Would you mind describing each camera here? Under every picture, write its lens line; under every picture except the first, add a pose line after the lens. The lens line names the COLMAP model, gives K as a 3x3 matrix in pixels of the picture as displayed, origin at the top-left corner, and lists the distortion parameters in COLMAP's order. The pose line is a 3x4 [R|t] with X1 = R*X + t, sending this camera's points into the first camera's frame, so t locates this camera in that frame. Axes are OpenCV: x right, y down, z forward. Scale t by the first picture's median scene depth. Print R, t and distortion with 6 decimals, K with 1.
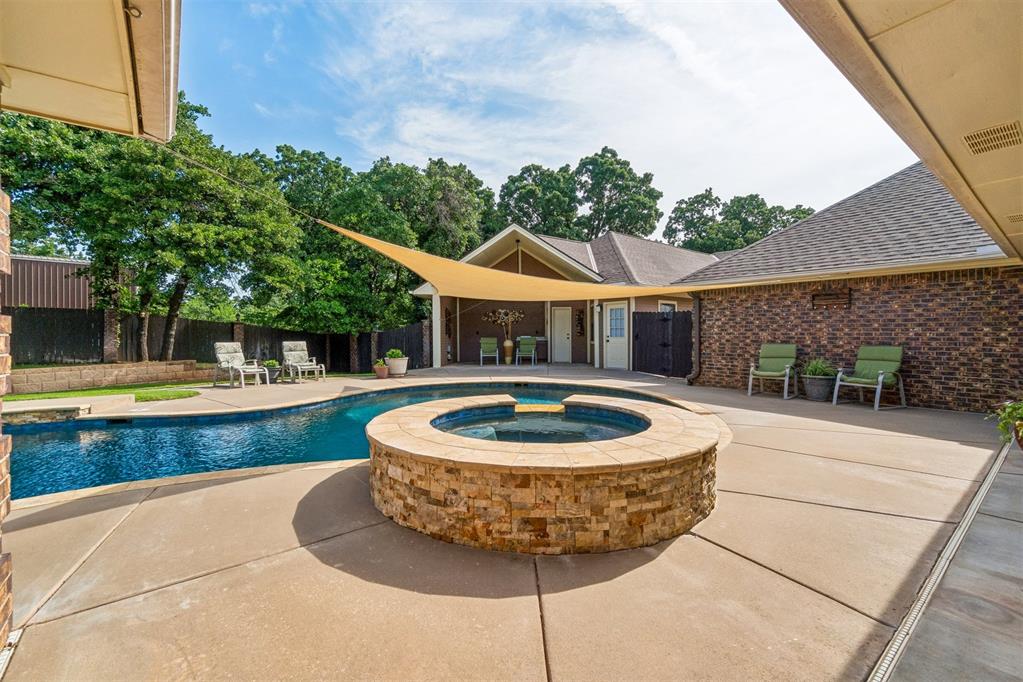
lens RADIAL K [[442.5, 0, 517.8], [0, 442.5, 335.4], [0, 0, 1]] dist [-0.003907, -0.000006]
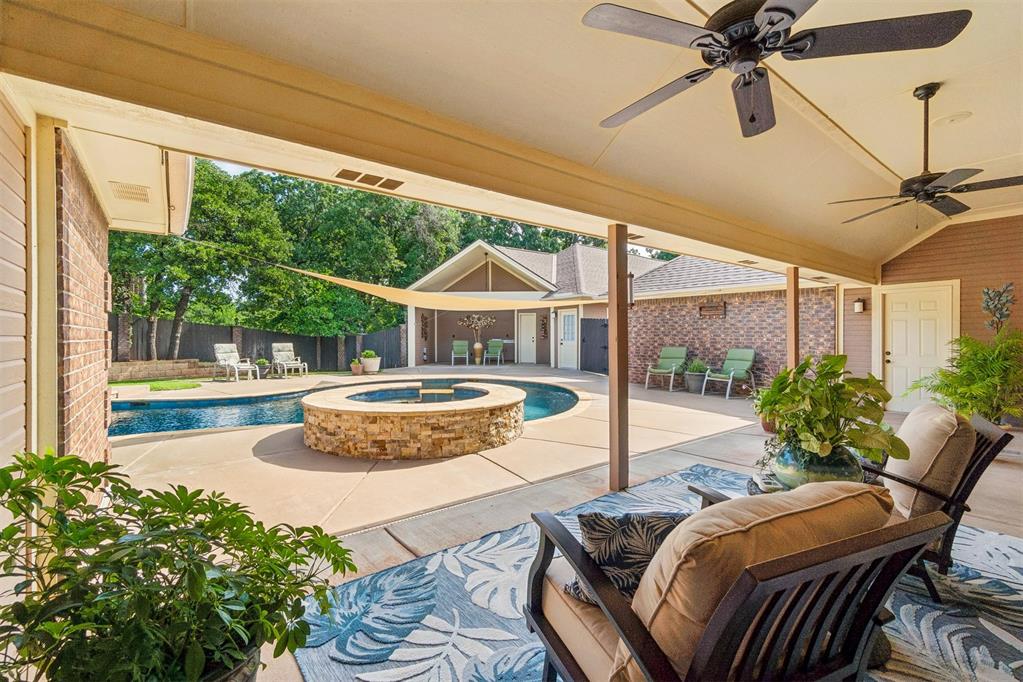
lens RADIAL K [[442.5, 0, 514.0], [0, 442.5, 336.9], [0, 0, 1]] dist [-0.003907, -0.000006]
pose [[0.999936, 0.003745, -0.010663, 0.114098], [-0.003771, 0.999990, -0.002415, -0.002551], [0.010654, 0.002455, 0.999940, -0.154509]]
